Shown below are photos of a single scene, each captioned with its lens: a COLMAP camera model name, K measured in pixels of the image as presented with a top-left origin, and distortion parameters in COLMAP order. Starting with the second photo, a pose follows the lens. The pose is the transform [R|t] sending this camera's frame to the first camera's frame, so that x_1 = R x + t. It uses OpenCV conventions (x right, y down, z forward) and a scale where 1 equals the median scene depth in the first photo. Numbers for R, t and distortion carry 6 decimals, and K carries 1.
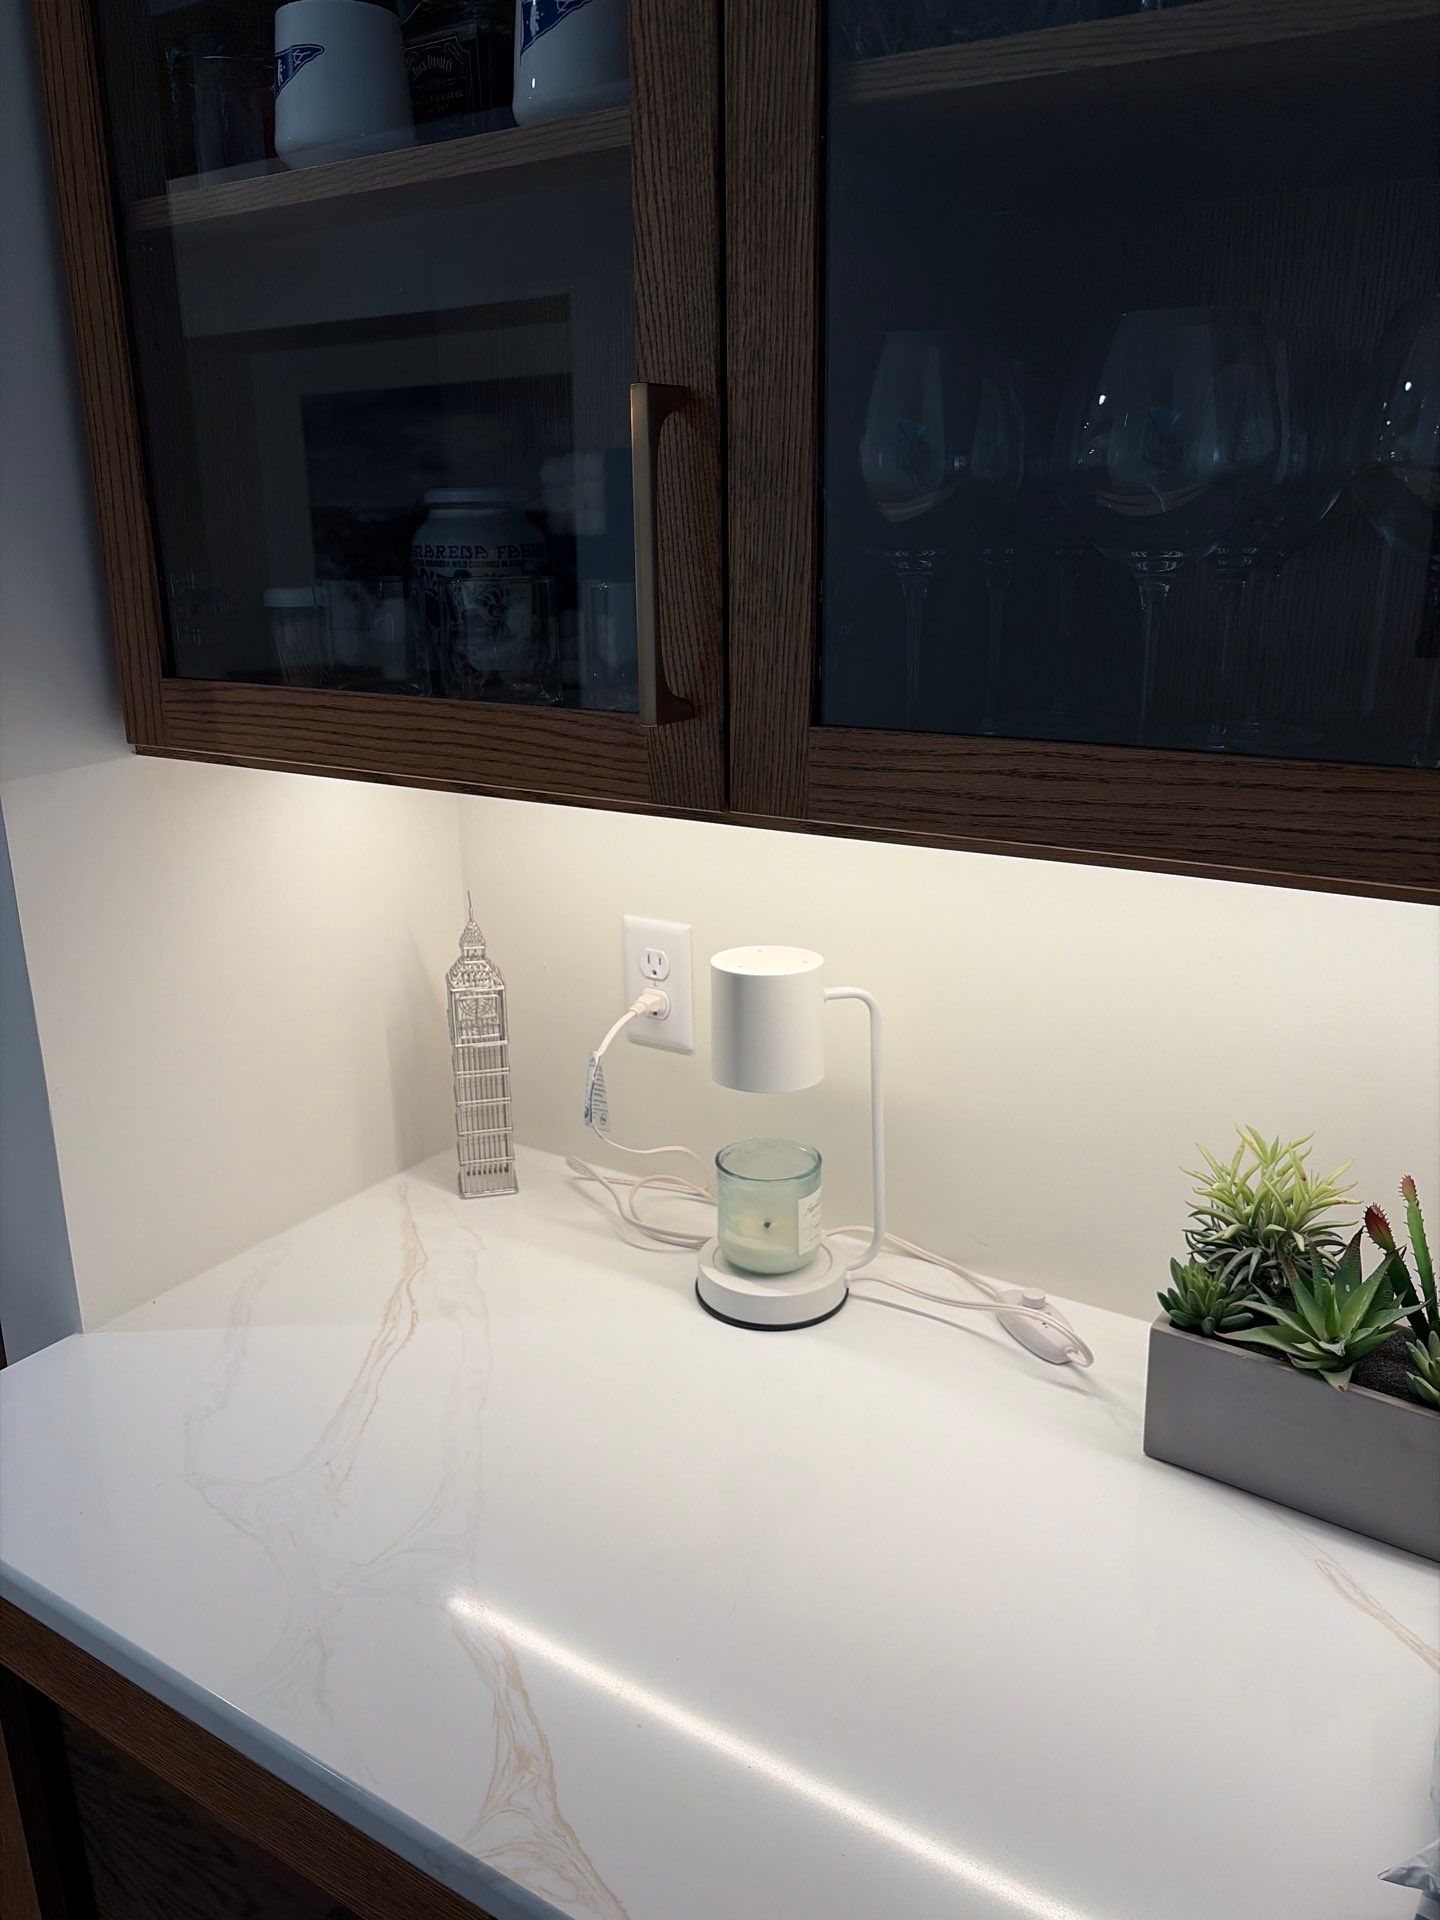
lens RADIAL K [[1460.5, 0, 720.3], [0, 1460.5, 956.9], [0, 0, 1]] dist [0.023934, 0.001590]
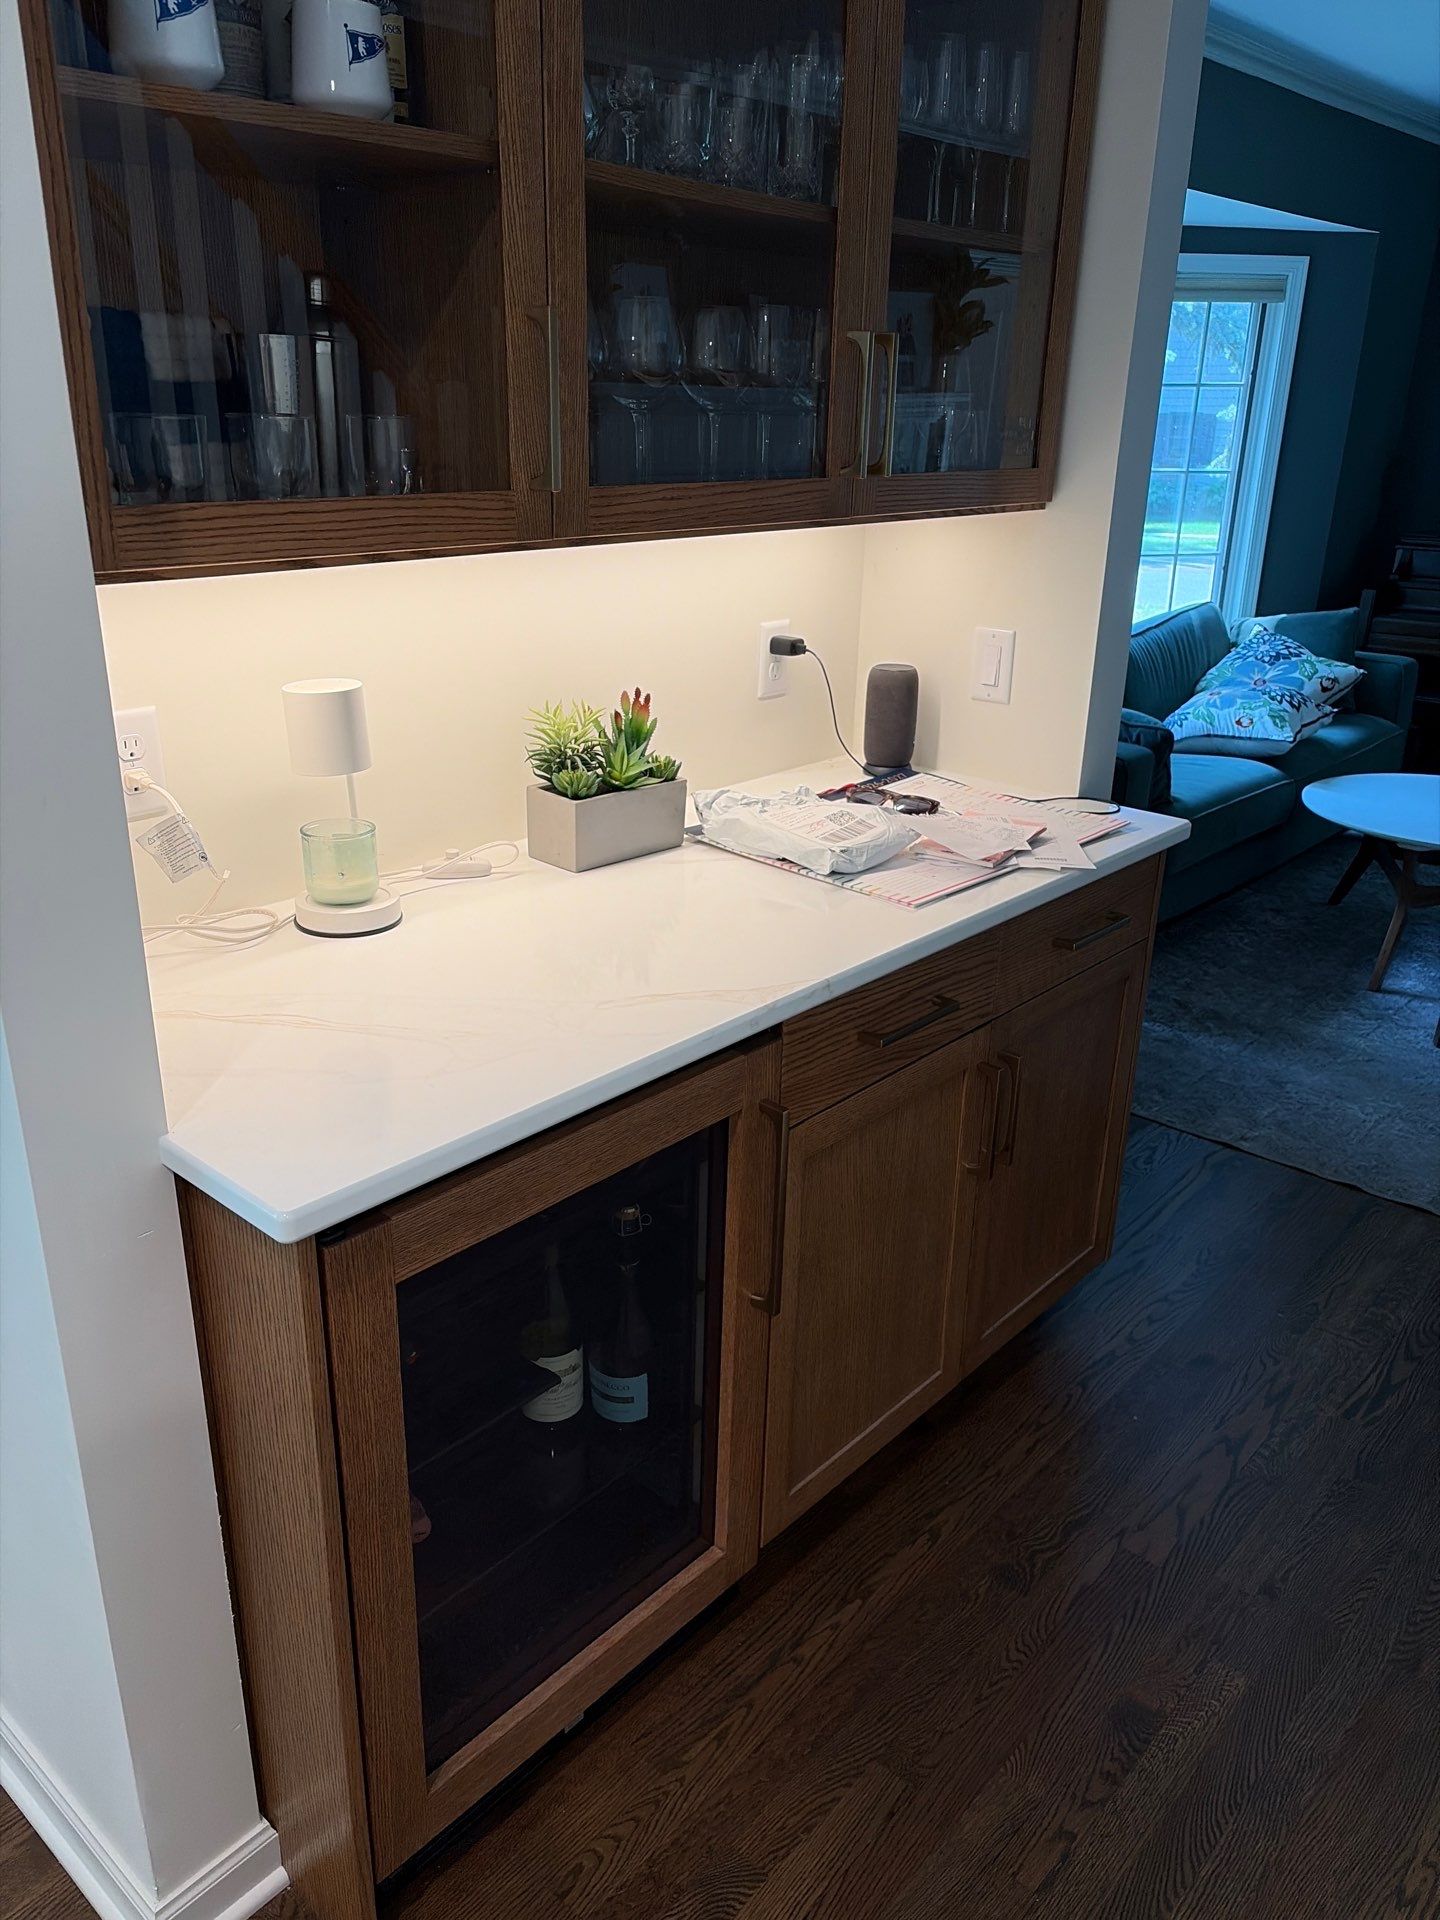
lens RADIAL K [[1460.5, 0, 718.7], [0, 1460.5, 960.2], [0, 0, 1]] dist [0.023934, 0.001590]
pose [[0.153519, -0.343644, 0.926467, -1.695015], [0.265552, 0.917438, 0.296292, -0.093448], [-0.951795, 0.200539, 0.232100, 0.418798]]
